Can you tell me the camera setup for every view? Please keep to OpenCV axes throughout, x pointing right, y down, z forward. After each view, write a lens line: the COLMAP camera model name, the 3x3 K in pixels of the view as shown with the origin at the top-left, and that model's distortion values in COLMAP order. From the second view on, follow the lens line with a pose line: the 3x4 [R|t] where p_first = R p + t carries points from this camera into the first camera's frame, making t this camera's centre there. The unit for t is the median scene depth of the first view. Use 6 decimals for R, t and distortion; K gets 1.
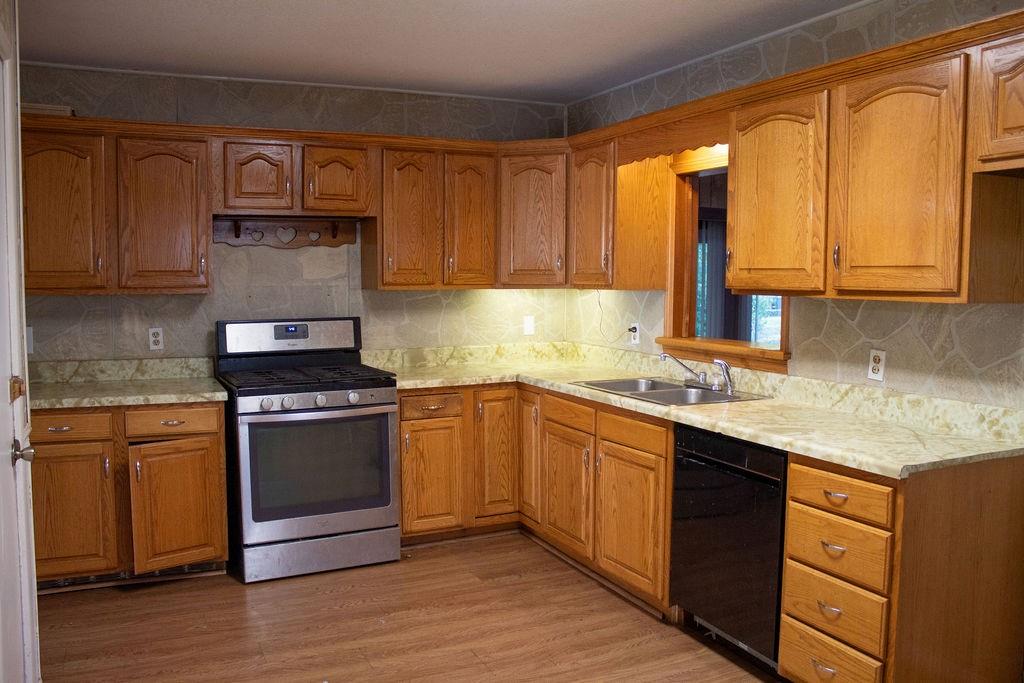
lens RADIAL K [[843.7, 0, 512.0], [0, 843.7, 341.5], [0, 0, 1]] dist [-0.158375, 0.132960]
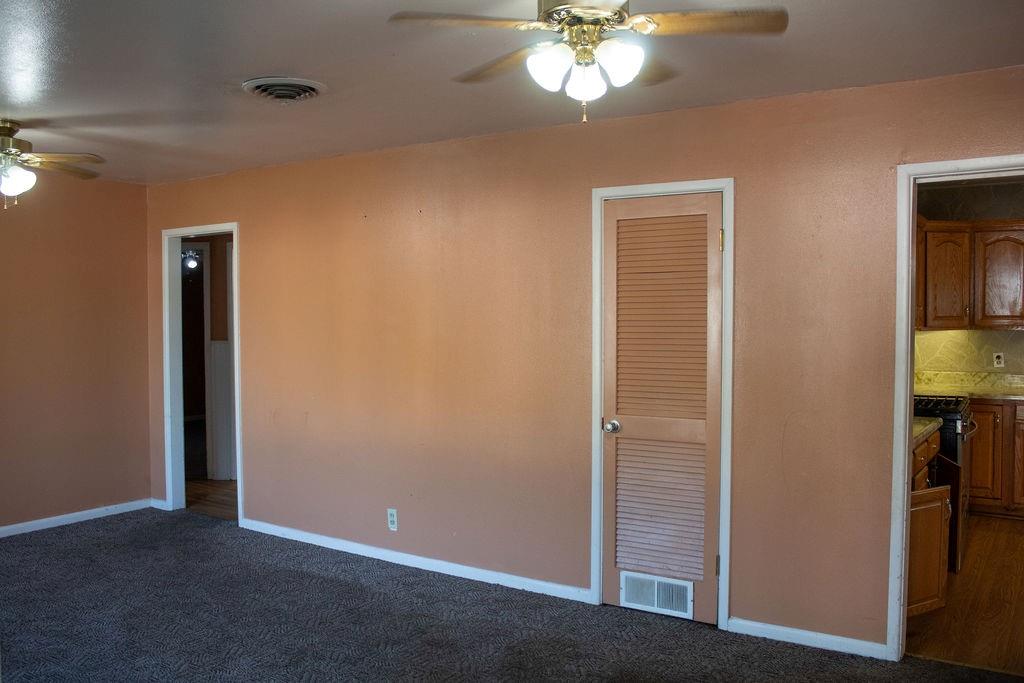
lens RADIAL K [[867.1, 0, 512.0], [0, 867.1, 341.5], [0, 0, 1]] dist [-0.167187, 0.152630]
pose [[0.861852, -0.028686, 0.506348, -1.433273], [0.050959, 0.998245, -0.030184, -0.045313], [-0.504594, 0.051817, 0.861801, 0.221389]]
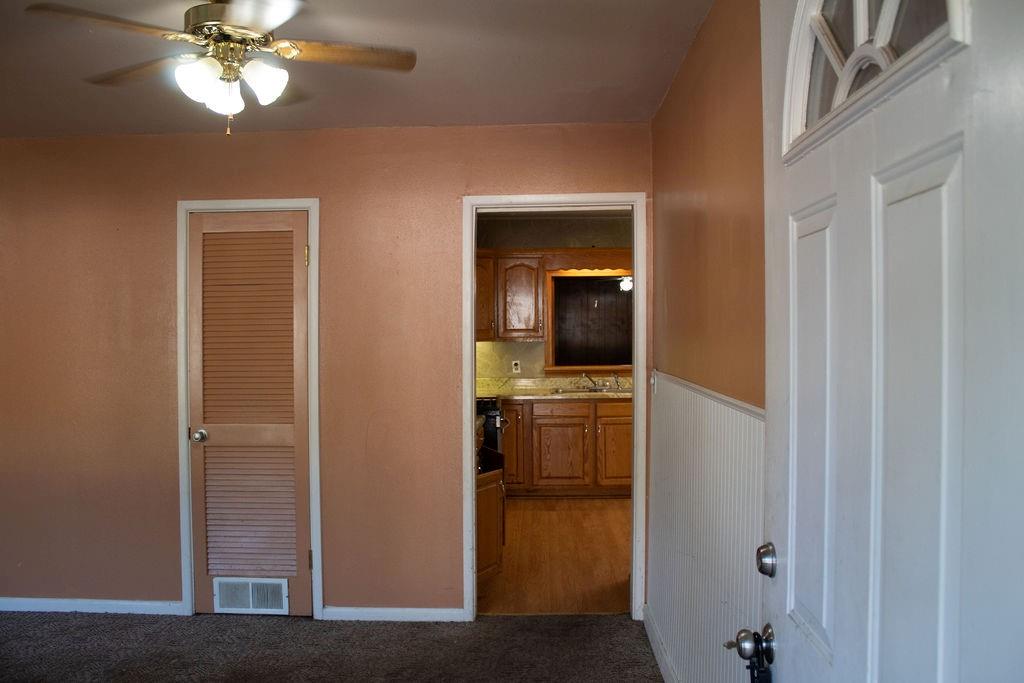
lens RADIAL K [[843.7, 0, 512.0], [0, 843.7, 341.5], [0, 0, 1]] dist [-0.158375, 0.132960]
pose [[0.460828, -0.021254, 0.887235, -1.522392], [0.079136, 0.996715, -0.017226, -0.035618], [-0.883954, 0.078150, 0.460996, 0.250165]]
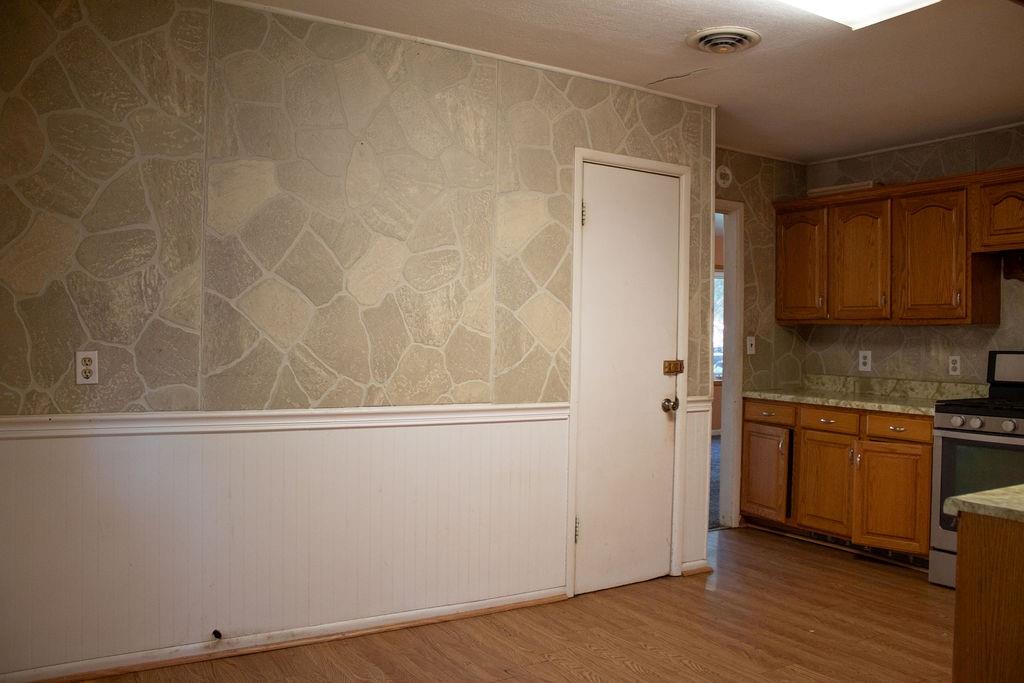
lens RADIAL K [[843.7, 0, 512.0], [0, 843.7, 341.5], [0, 0, 1]] dist [-0.158375, 0.132960]
pose [[0.102013, 0.002253, -0.994781, 0.653990], [-0.090798, 0.995844, -0.007056, 0.028325], [0.990631, 0.091044, 0.101794, 0.283680]]
